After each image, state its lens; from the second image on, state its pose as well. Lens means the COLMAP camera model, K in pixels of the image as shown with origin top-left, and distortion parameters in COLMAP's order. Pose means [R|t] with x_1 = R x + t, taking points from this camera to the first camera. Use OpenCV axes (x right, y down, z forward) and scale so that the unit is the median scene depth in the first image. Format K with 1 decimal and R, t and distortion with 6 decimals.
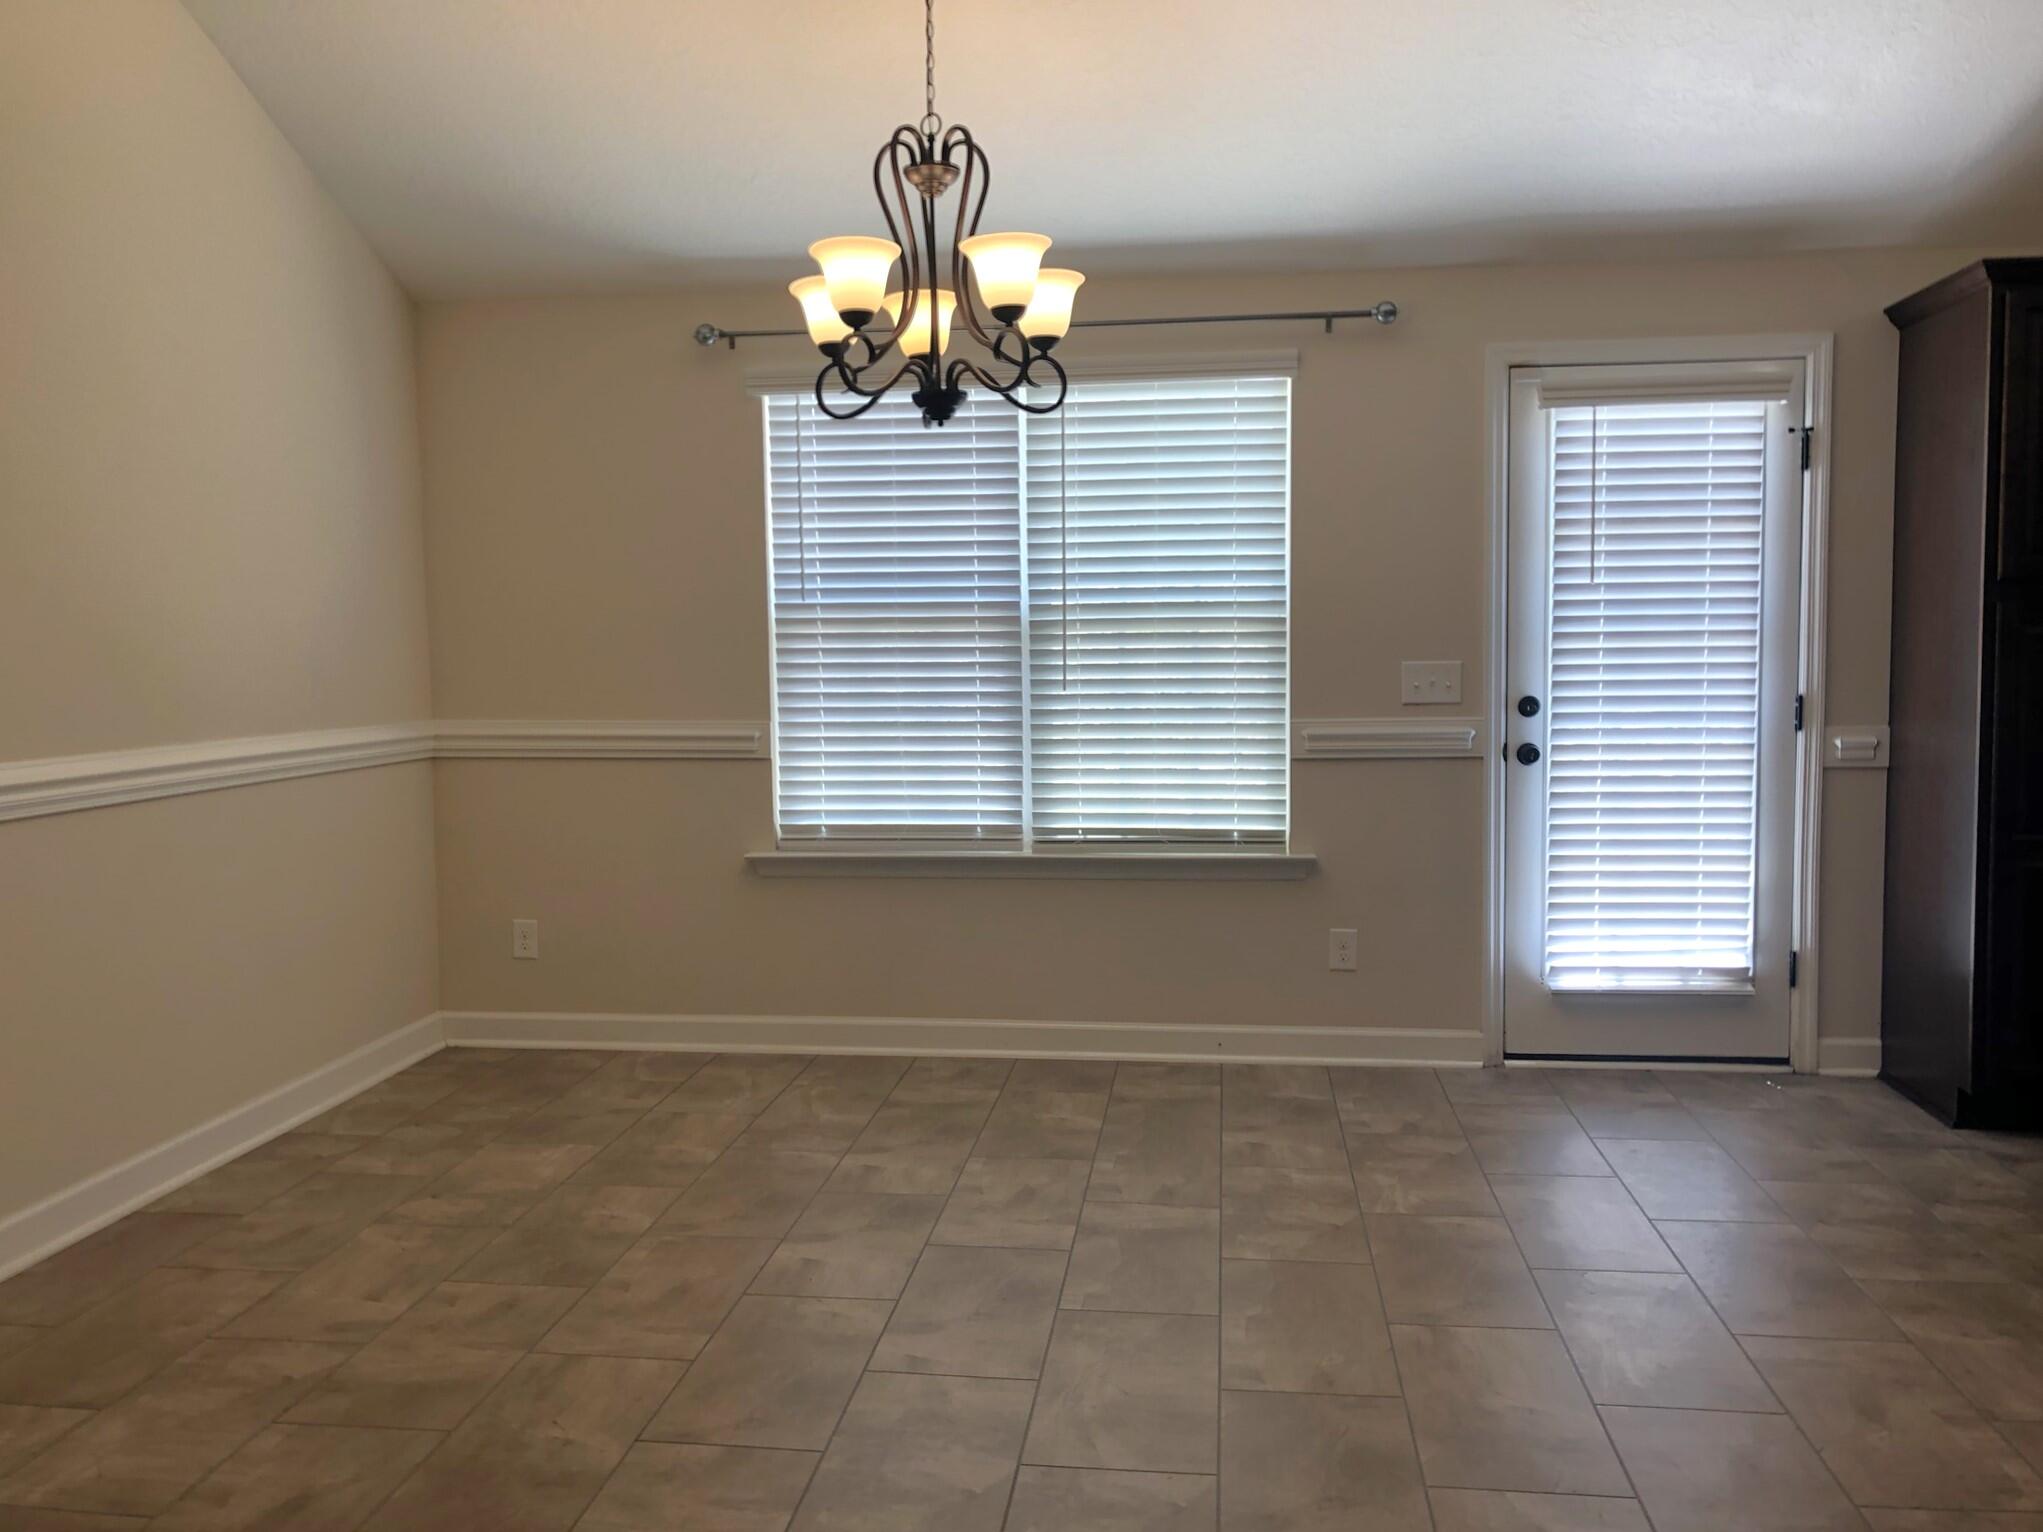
lens RADIAL K [[1696.2, 0, 1021.5], [0, 1696.2, 766.0], [0, 0, 1]] dist [0.015455, -0.001759]
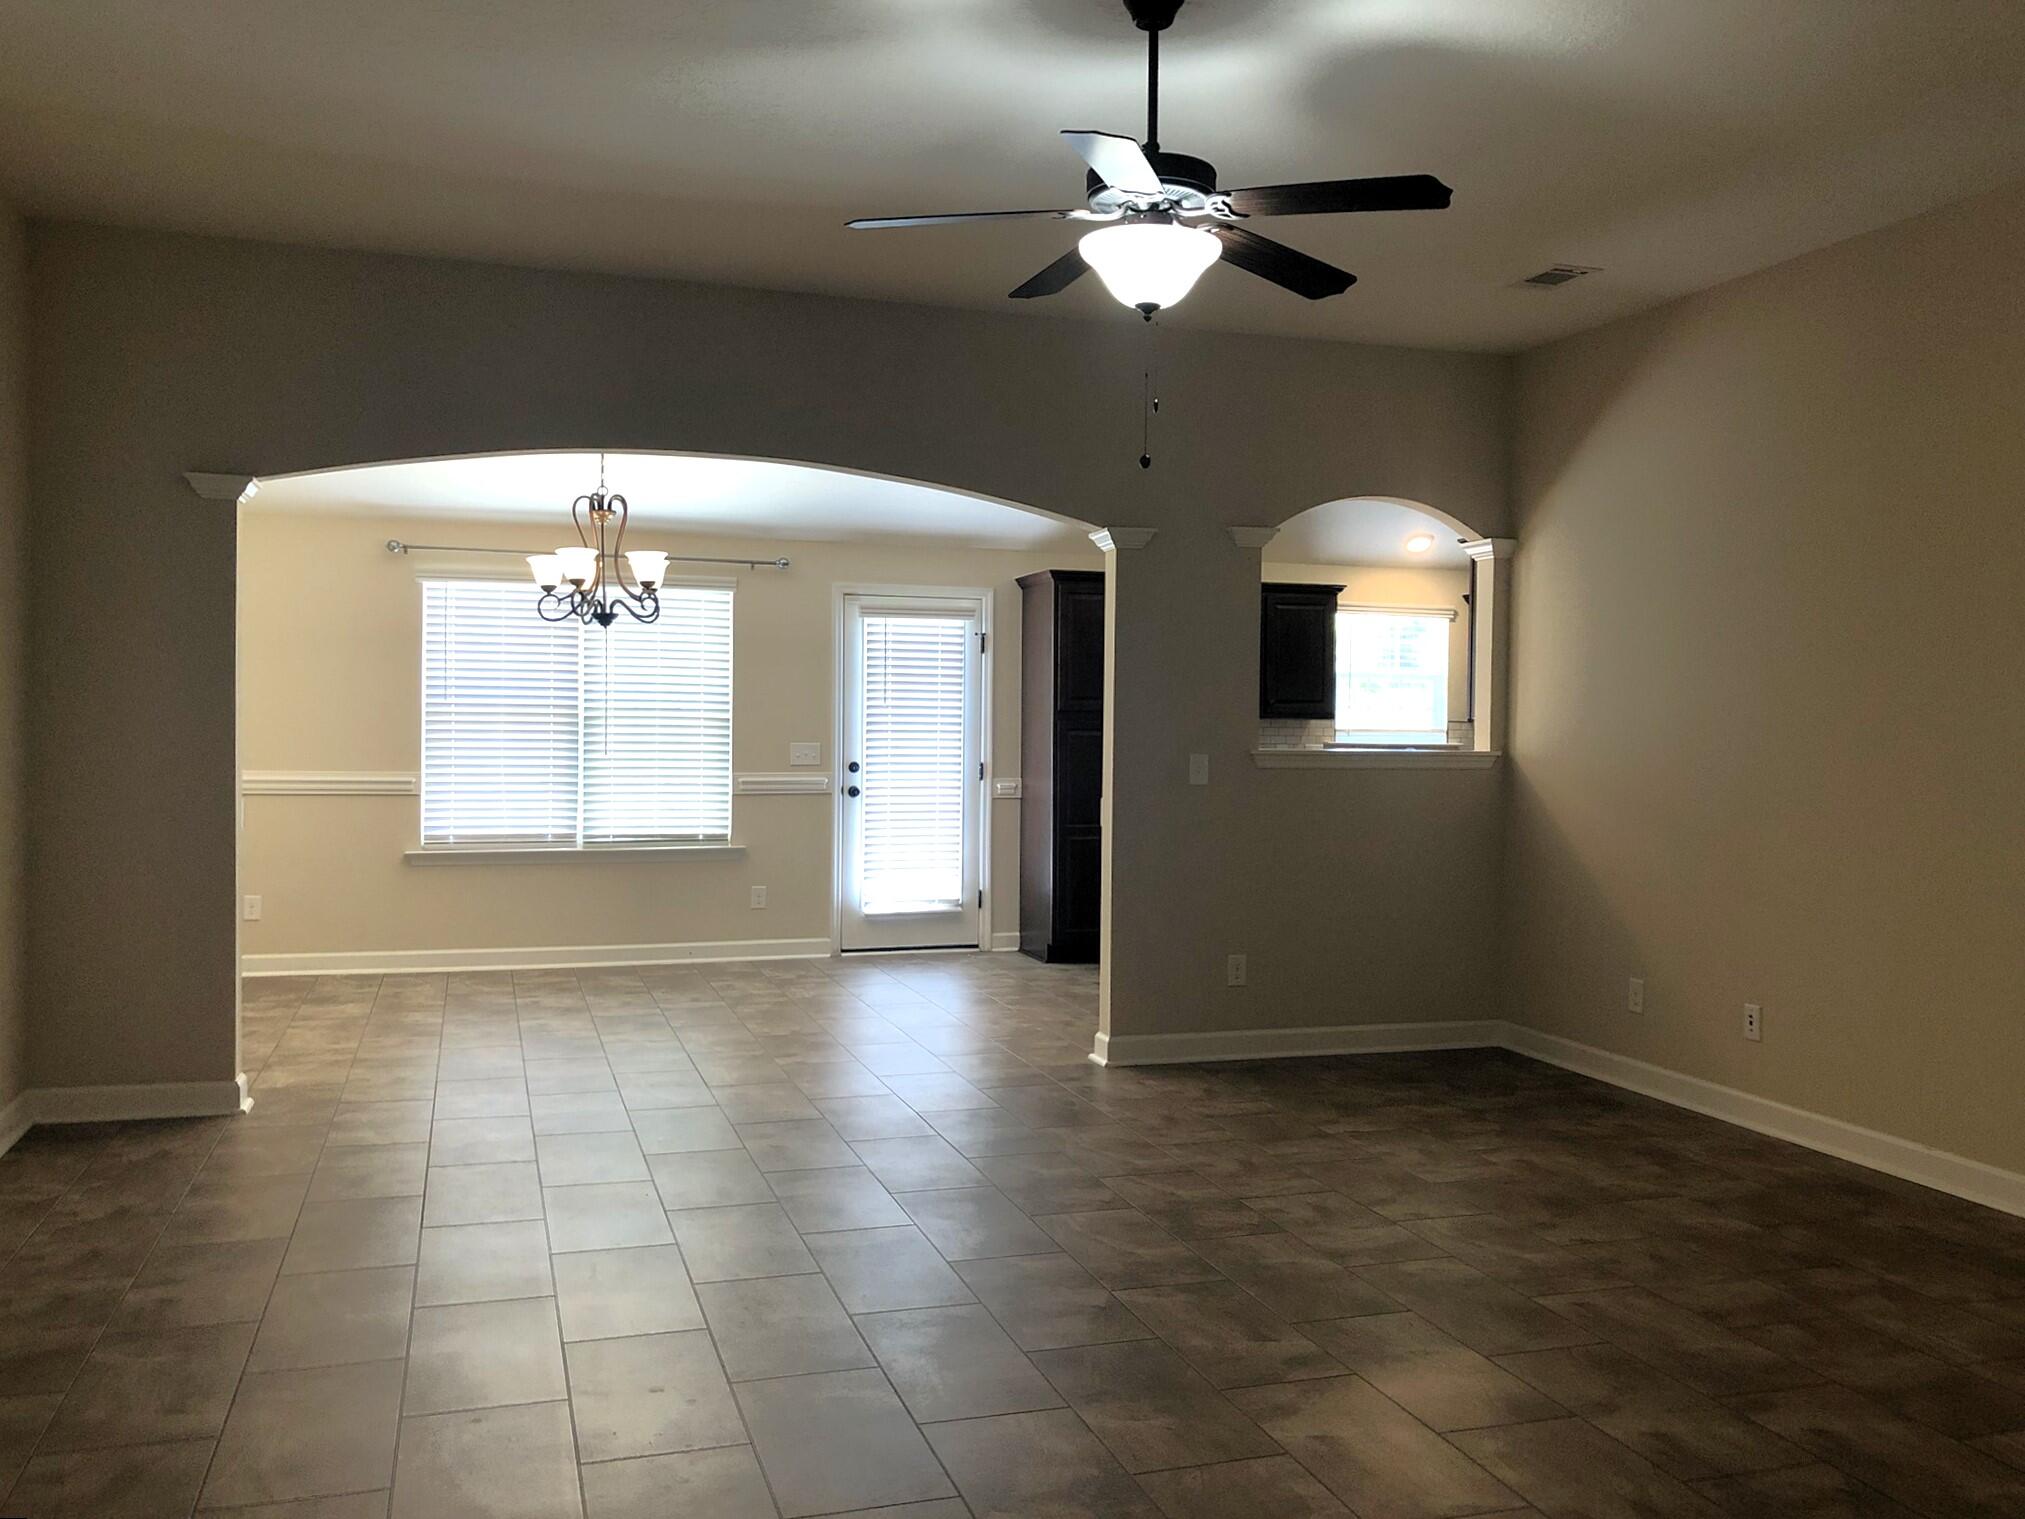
lens RADIAL K [[1681.3, 0, 1012.5], [0, 1681.3, 759.5], [0, 0, 1]] dist [0.015455, -0.001759]
pose [[0.912643, 0.012436, 0.408568, -0.314937], [0.009849, 0.998578, -0.052395, 0.057451], [-0.408638, 0.051842, 0.911223, -0.808409]]
